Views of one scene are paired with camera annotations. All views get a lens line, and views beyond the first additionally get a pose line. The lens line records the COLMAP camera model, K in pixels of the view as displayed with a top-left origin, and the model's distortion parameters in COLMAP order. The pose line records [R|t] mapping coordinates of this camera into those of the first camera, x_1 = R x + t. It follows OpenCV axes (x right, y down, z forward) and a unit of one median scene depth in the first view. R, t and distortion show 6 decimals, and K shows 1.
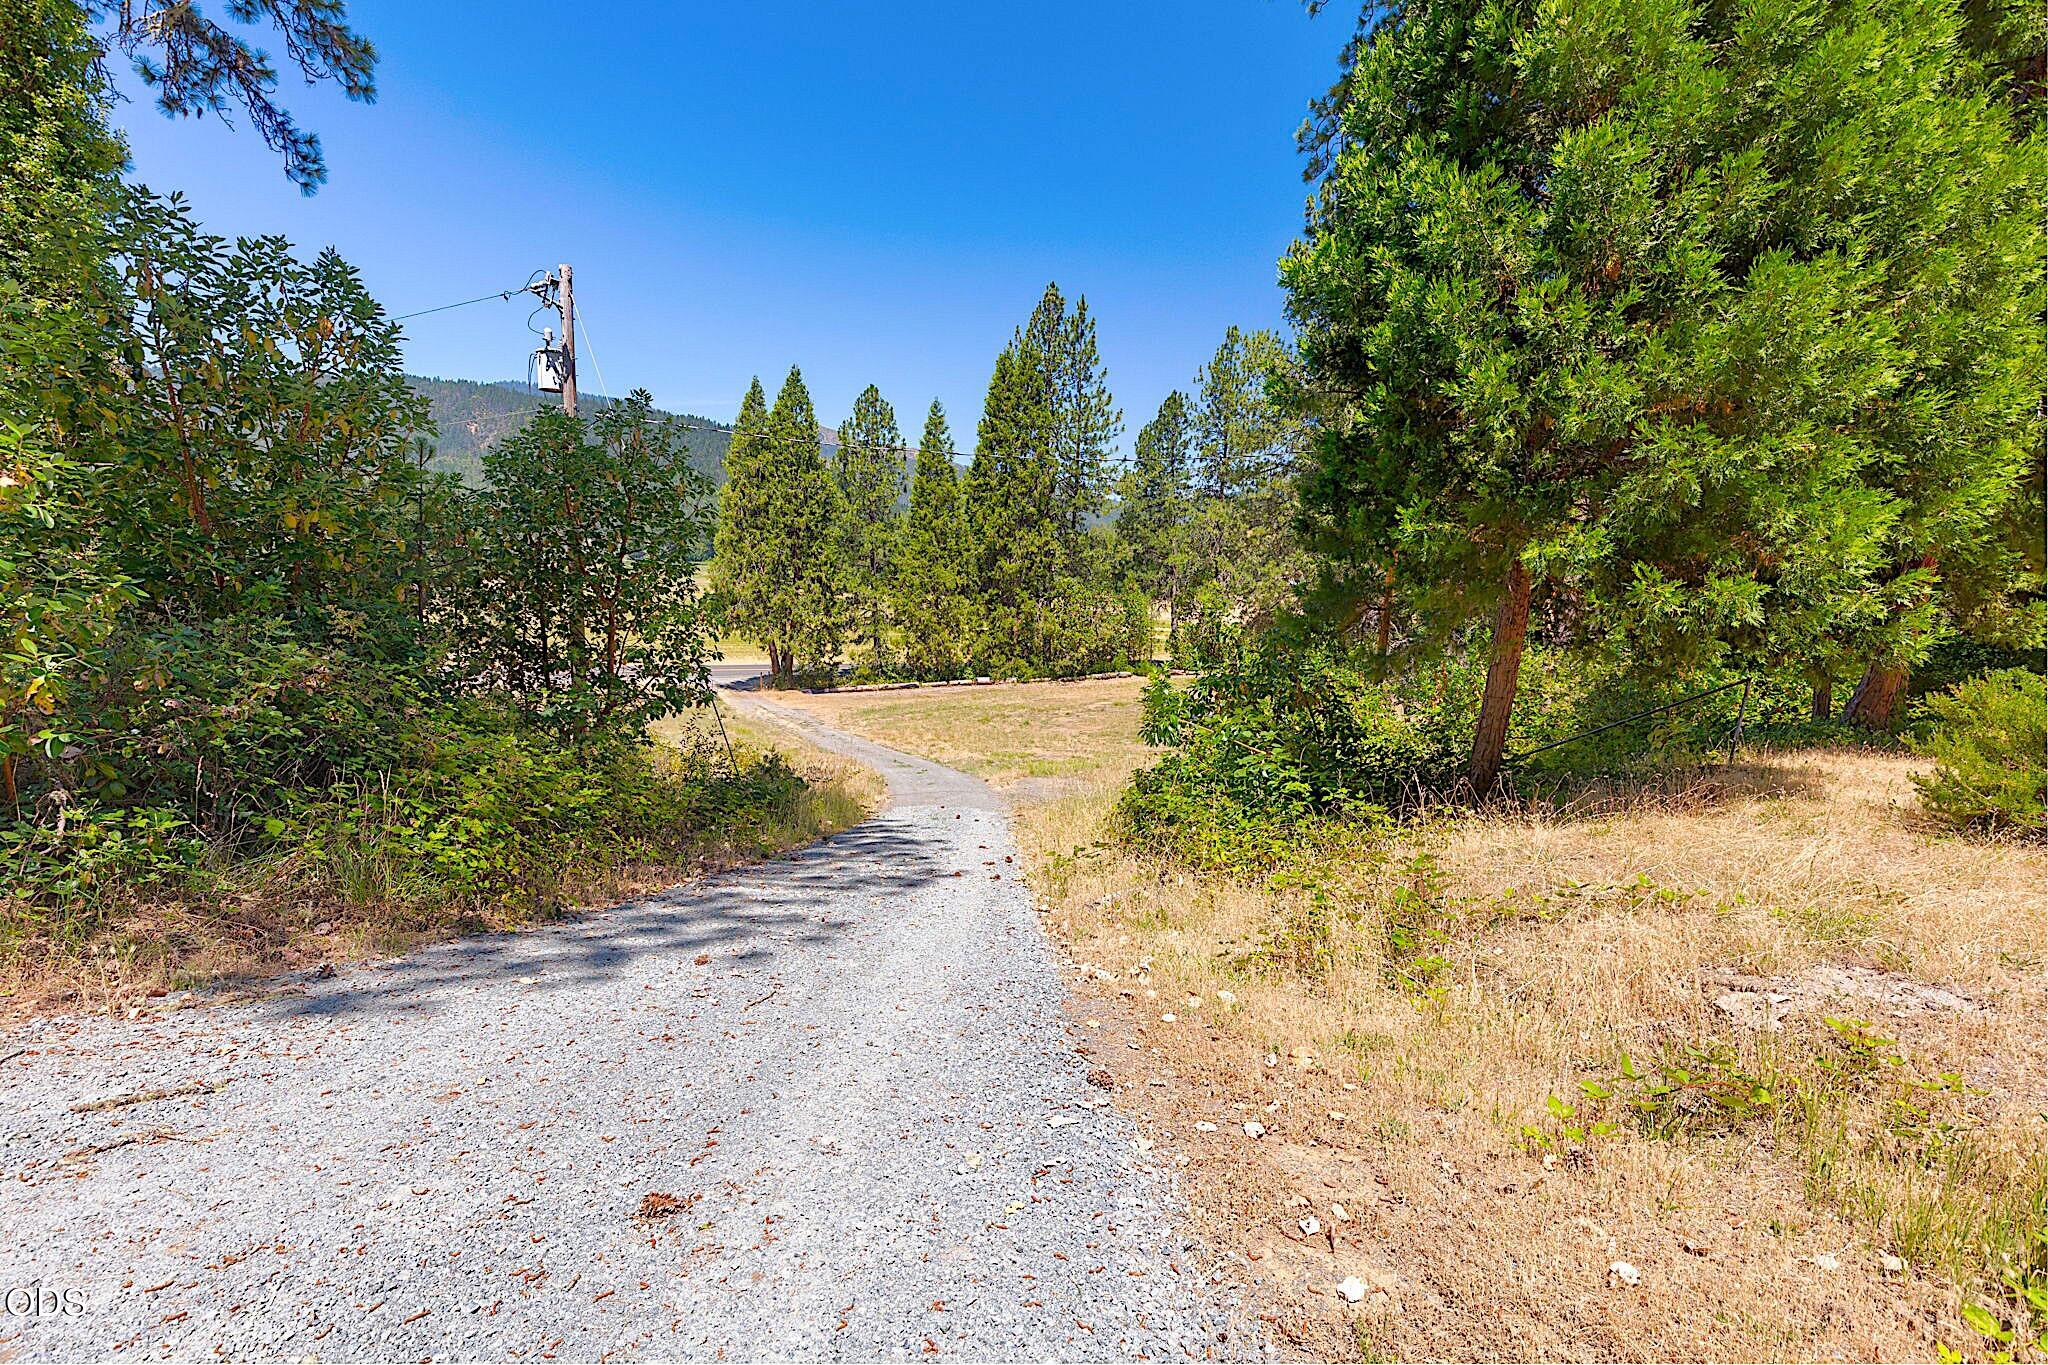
lens RADIAL K [[925.3, 0, 1027.8], [0, 925.3, 678.0], [0, 0, 1]] dist [0.000349, -0.001006]
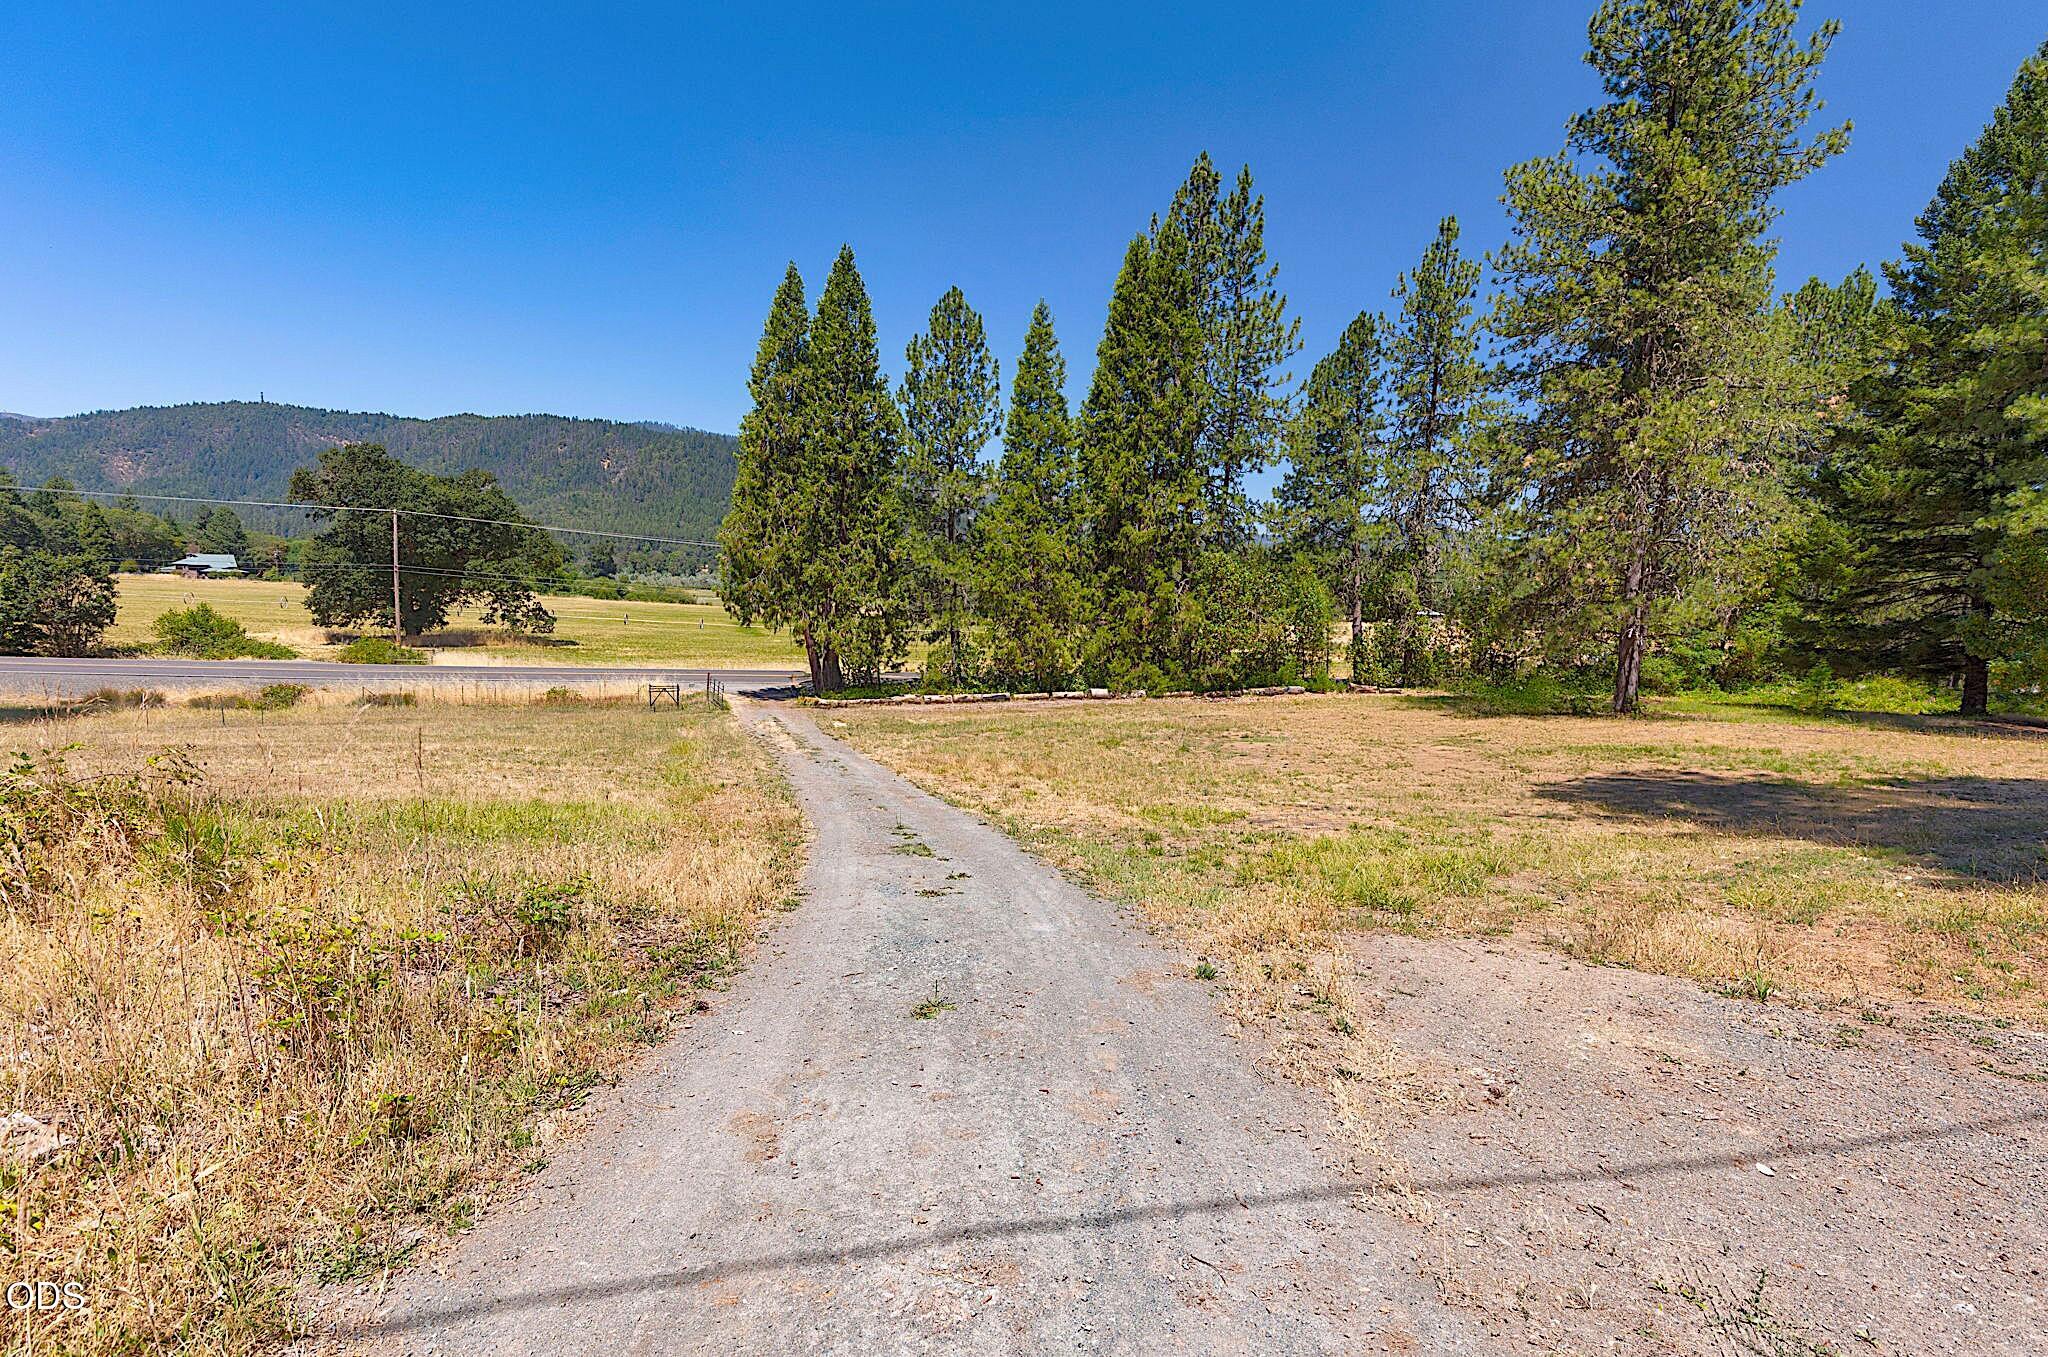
lens RADIAL K [[946.4, 0, 1037.8], [0, 946.4, 684.2], [0, 0, 1]] dist [0.004426, 0.001183]
pose [[0.994870, 0.017664, -0.099611, -0.022515], [-0.020578, 0.999388, -0.028298, 0.017638], [0.099050, 0.030203, 0.994624, 0.266647]]
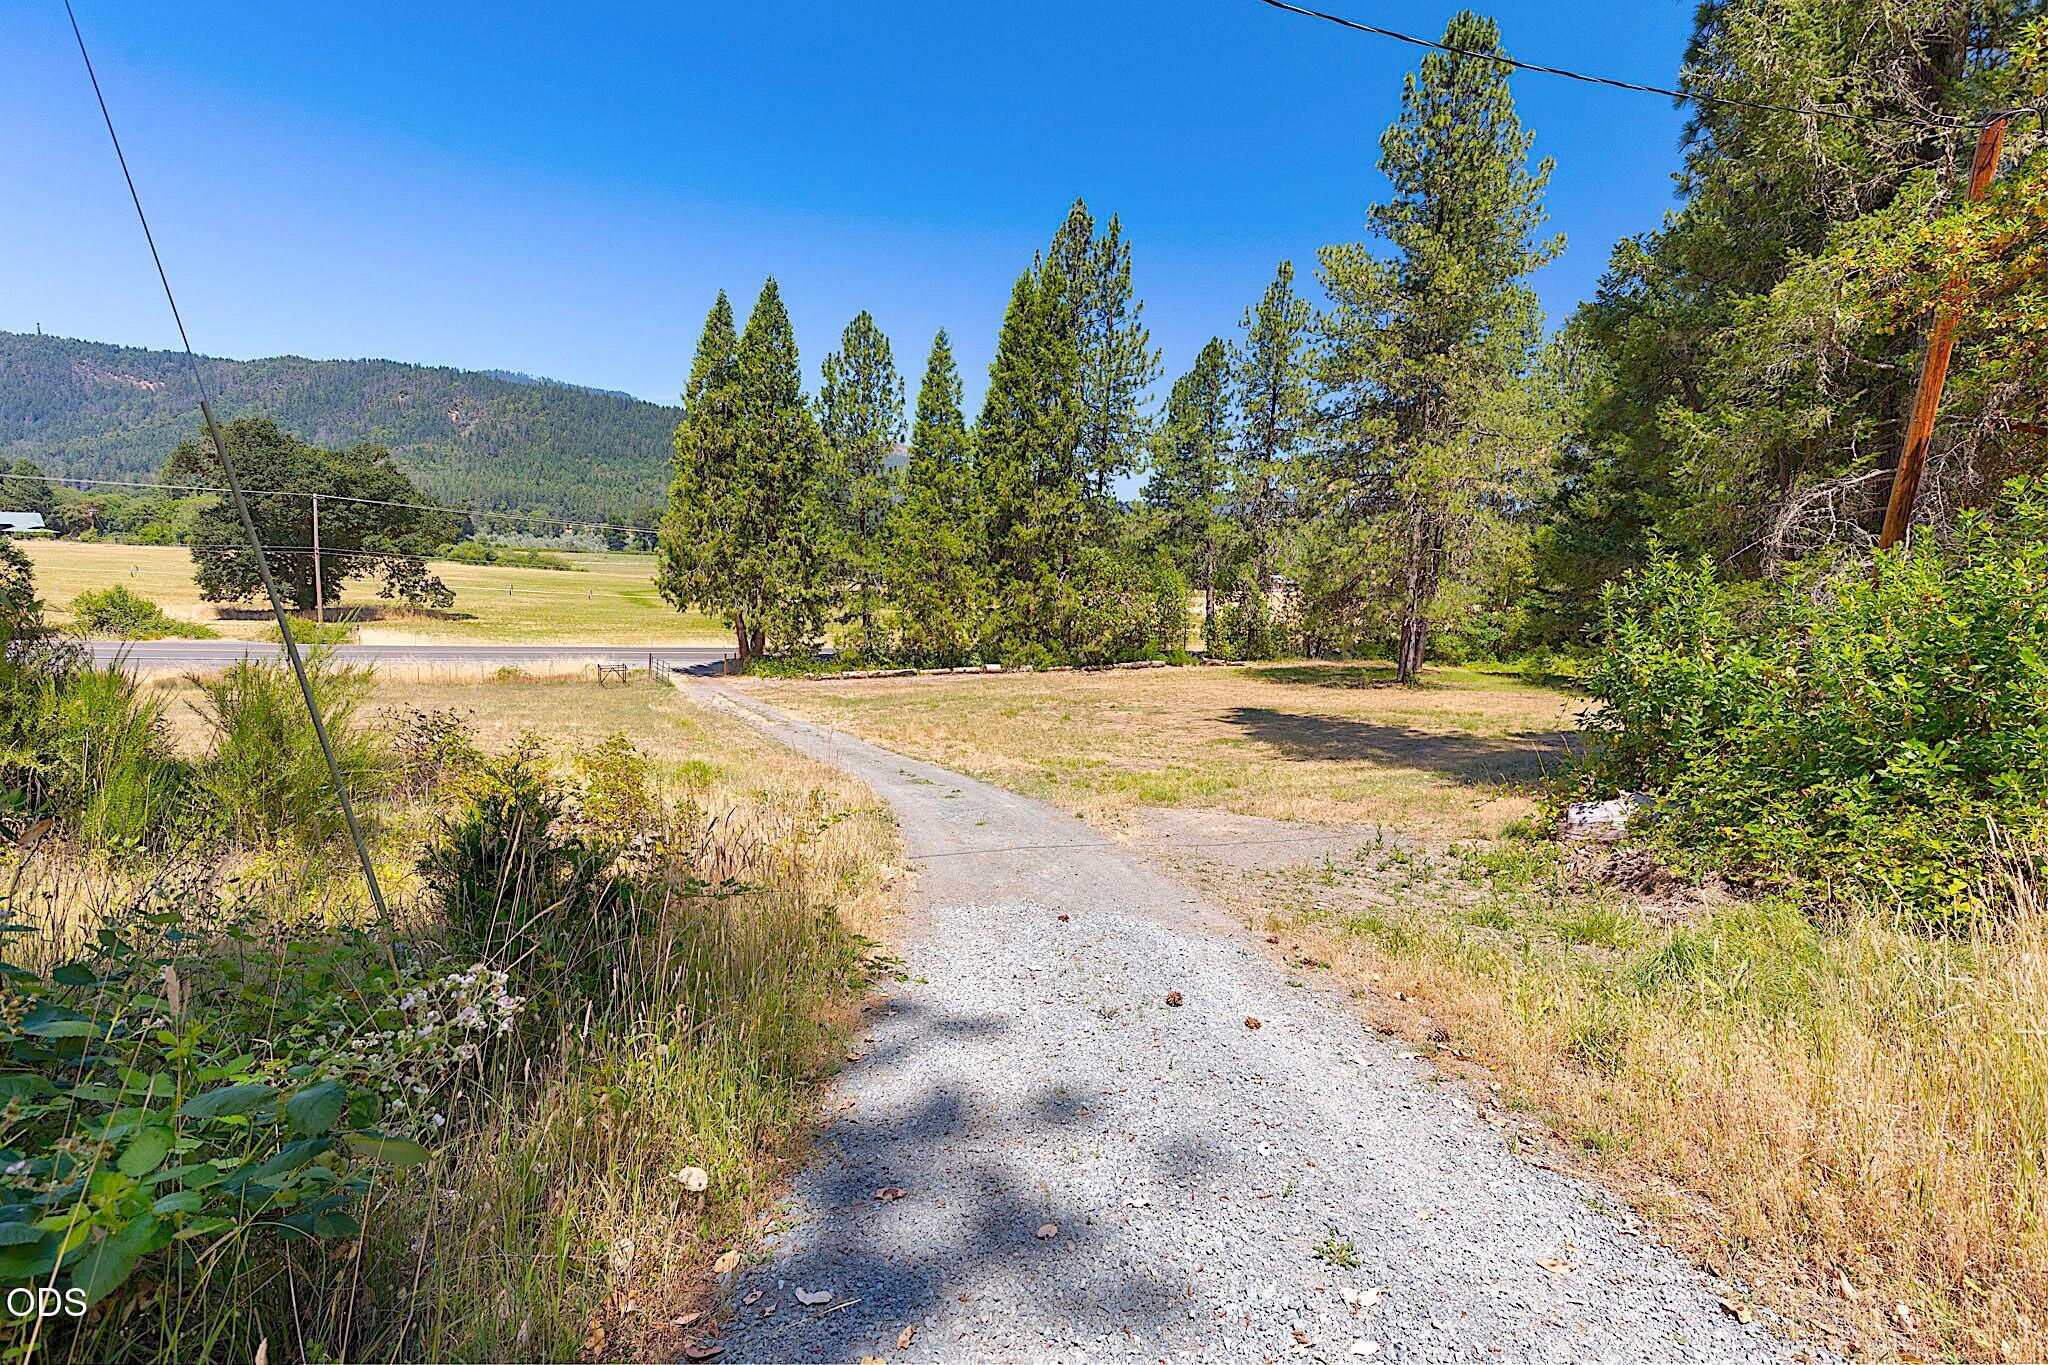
lens RADIAL K [[925.3, 0, 1027.8], [0, 925.3, 678.0], [0, 0, 1]] dist [0.000349, -0.001006]
pose [[0.999796, 0.012785, 0.015618, -0.029788], [-0.012802, 0.999918, 0.000947, 0.010526], [-0.015604, -0.001147, 0.999878, 0.161789]]
